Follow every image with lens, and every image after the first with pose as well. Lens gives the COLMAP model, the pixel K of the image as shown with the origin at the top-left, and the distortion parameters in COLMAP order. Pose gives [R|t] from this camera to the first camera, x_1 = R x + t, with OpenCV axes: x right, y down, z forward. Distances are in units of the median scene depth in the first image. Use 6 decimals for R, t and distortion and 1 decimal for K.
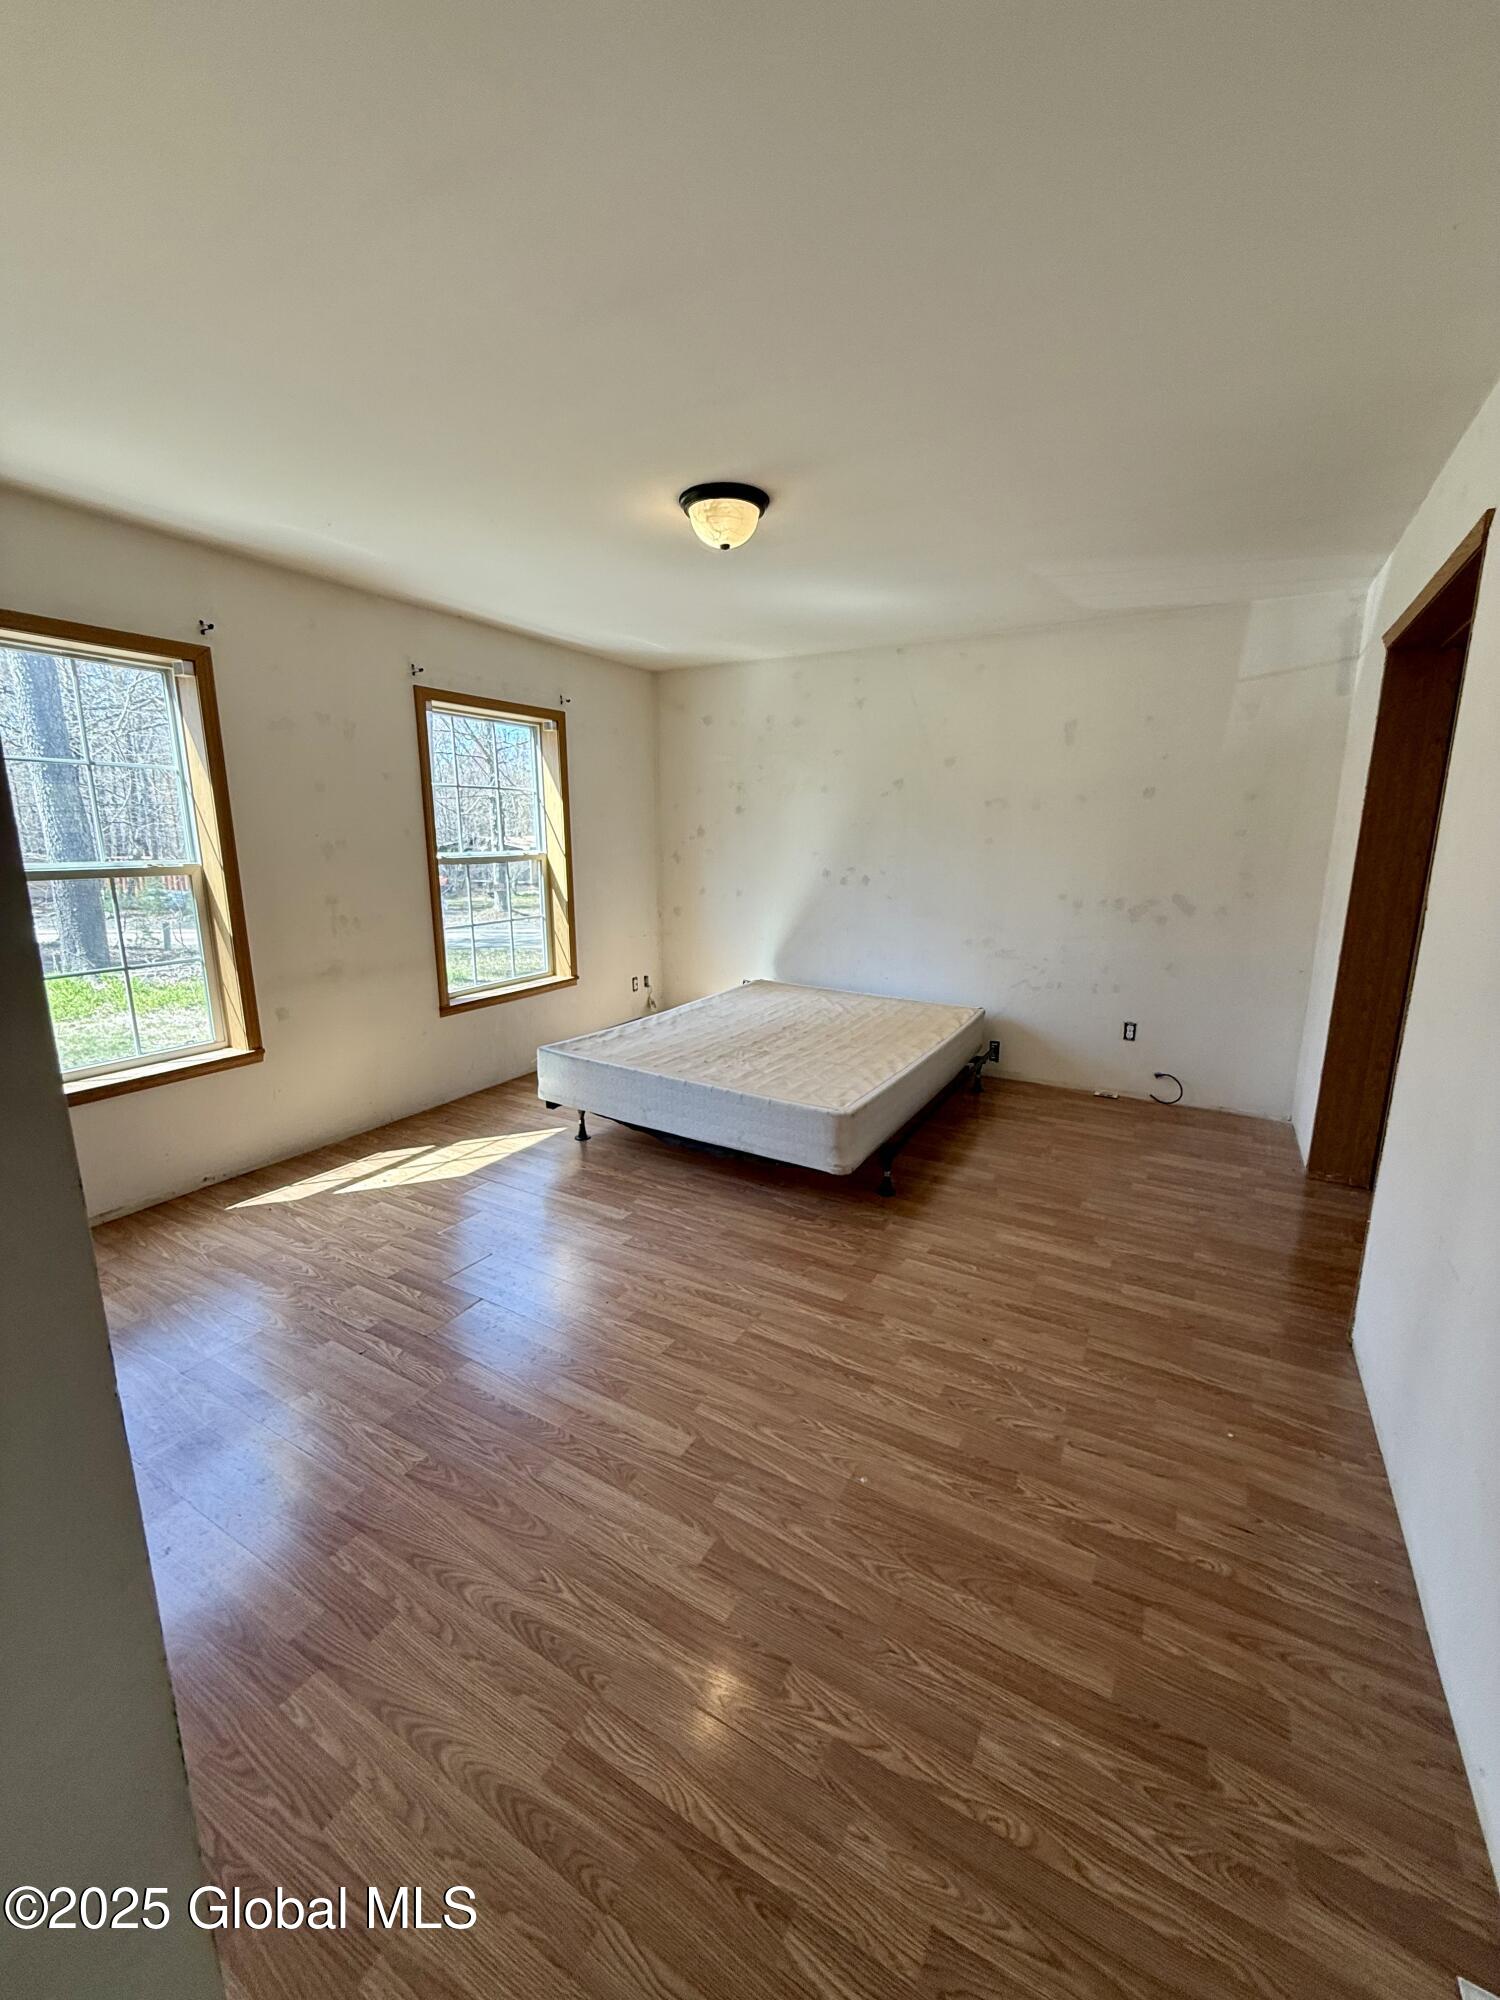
lens RADIAL K [[796.5, 0, 753.5], [0, 796.5, 1004.7], [0, 0, 1]] dist [0.005734, 0.000209]
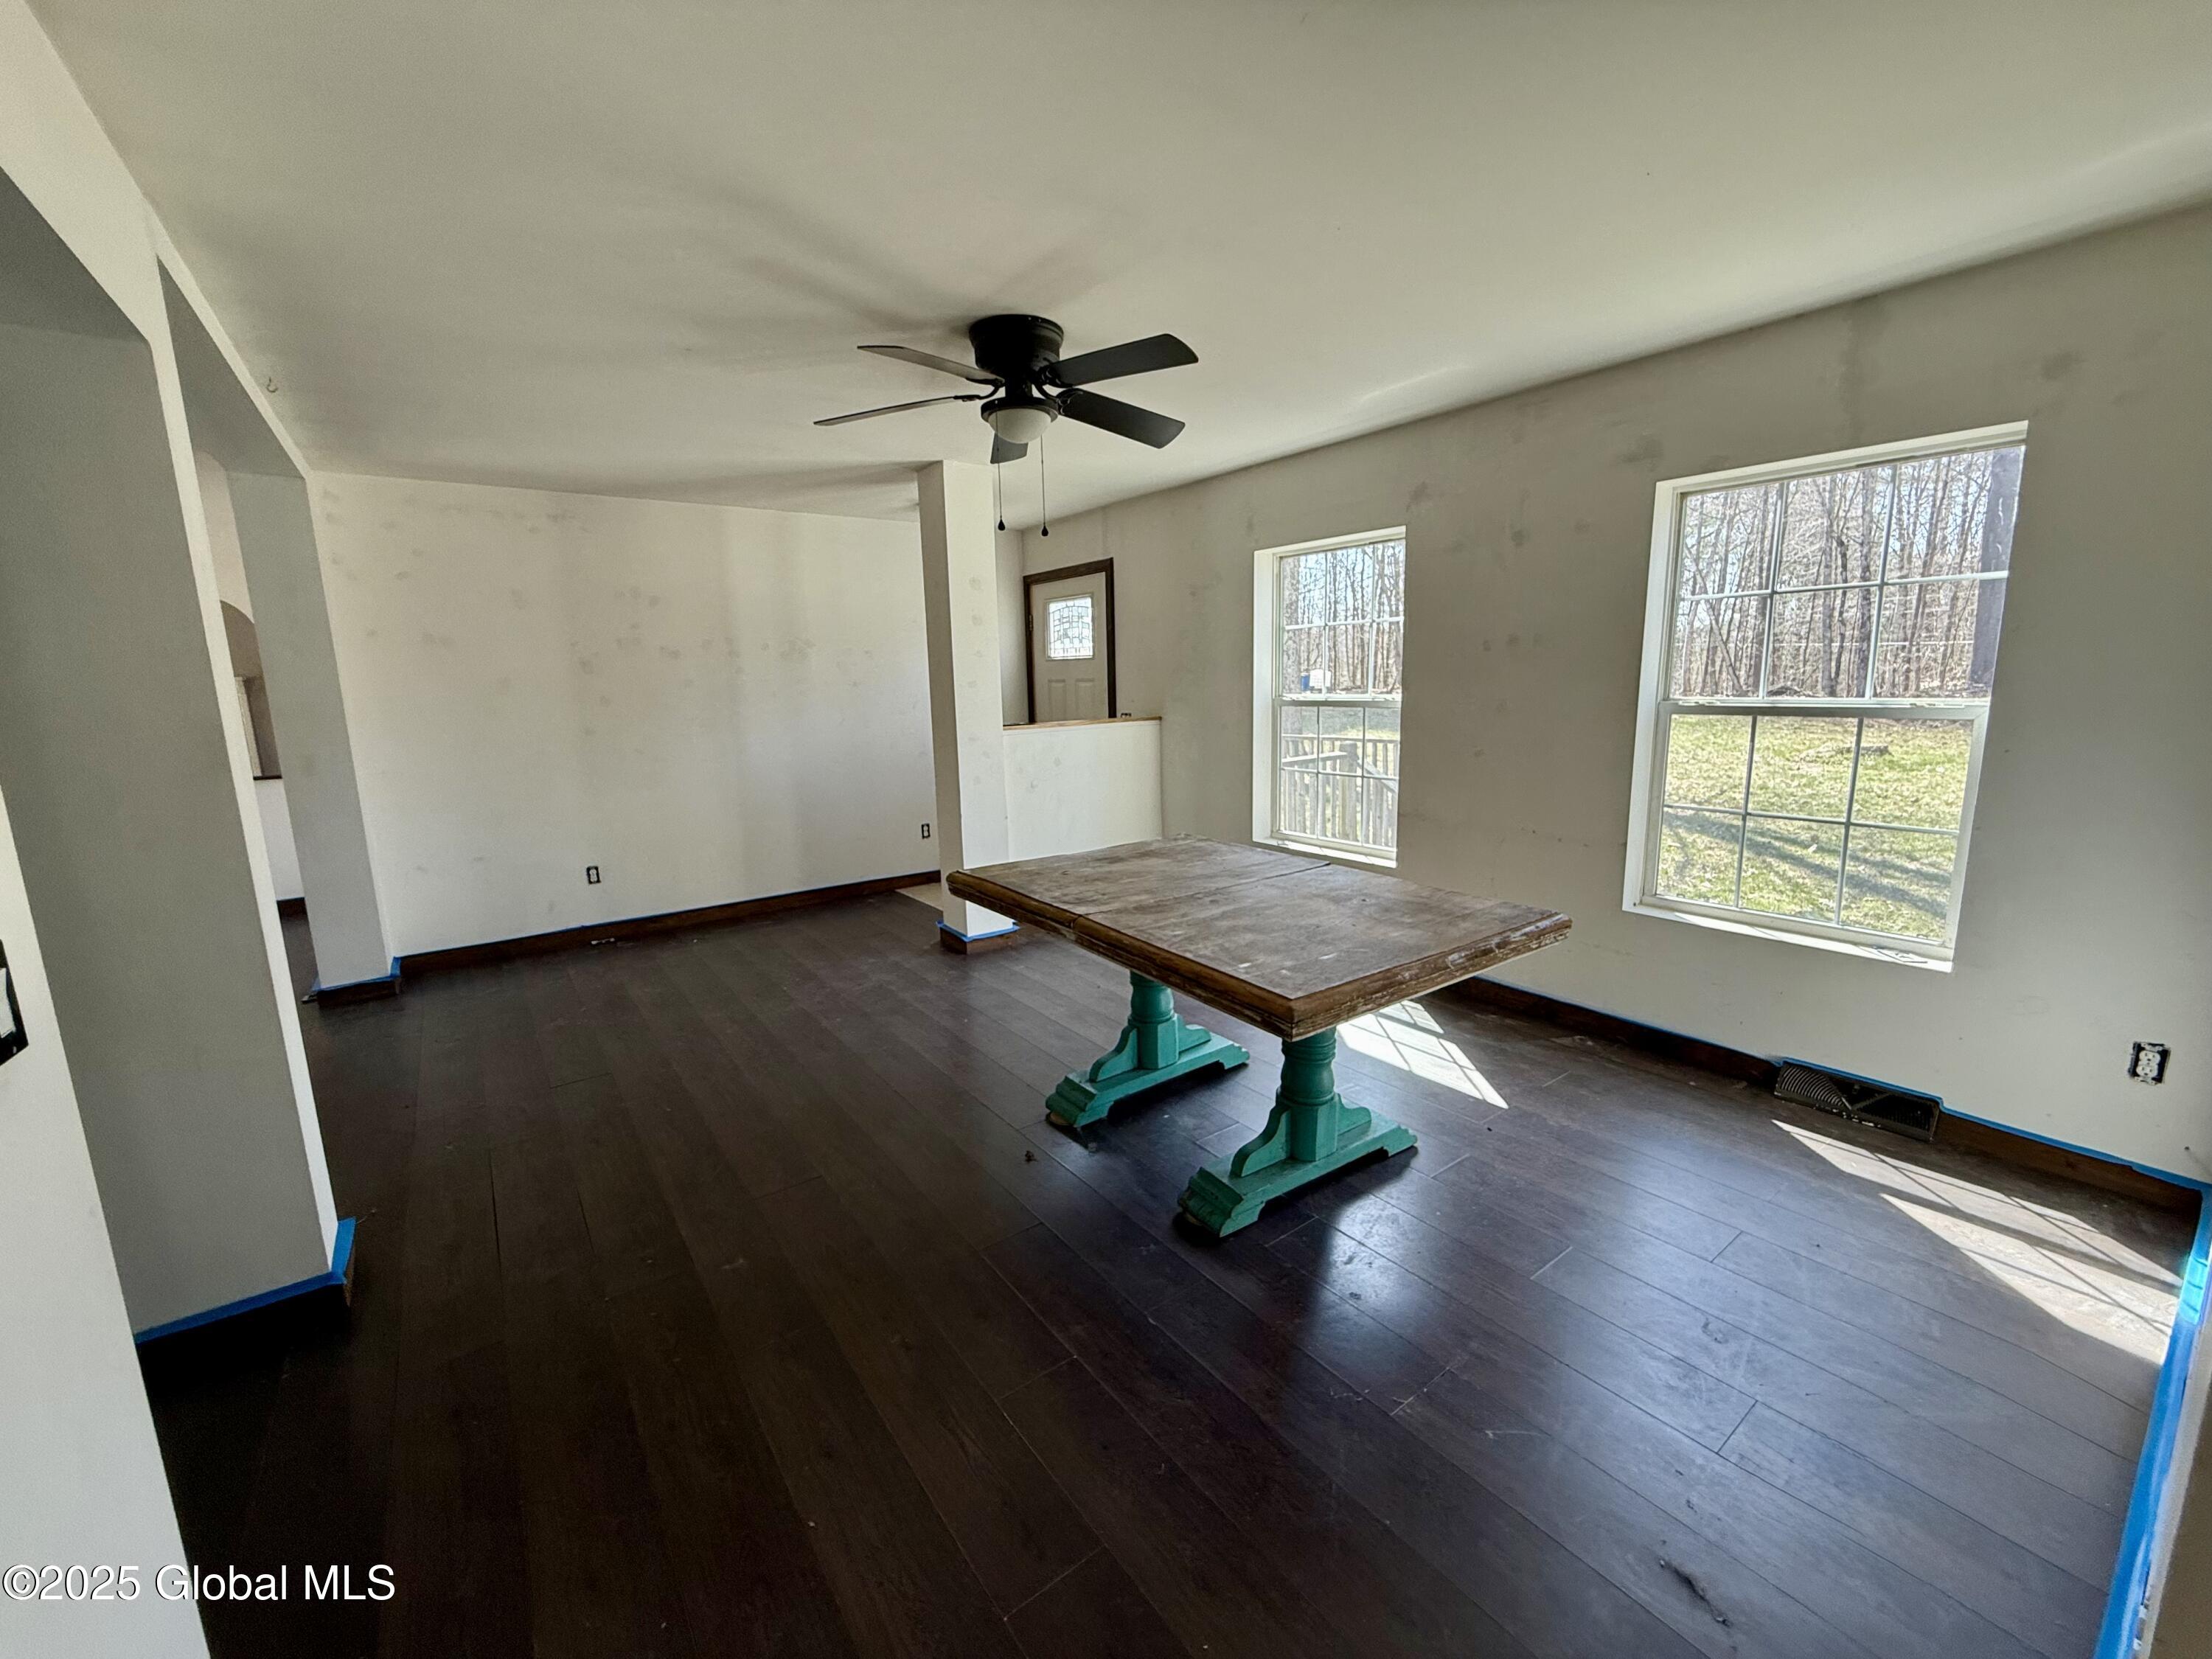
lens RADIAL K [[881.0, 0, 1112.3], [0, 881.0, 827.4], [0, 0, 1]] dist [0.005734, 0.000209]
pose [[-0.405773, 0.160483, -0.899774, 0.551050], [-0.166834, 0.954918, 0.245556, -0.203388], [0.898618, 0.249753, -0.360706, 0.973024]]
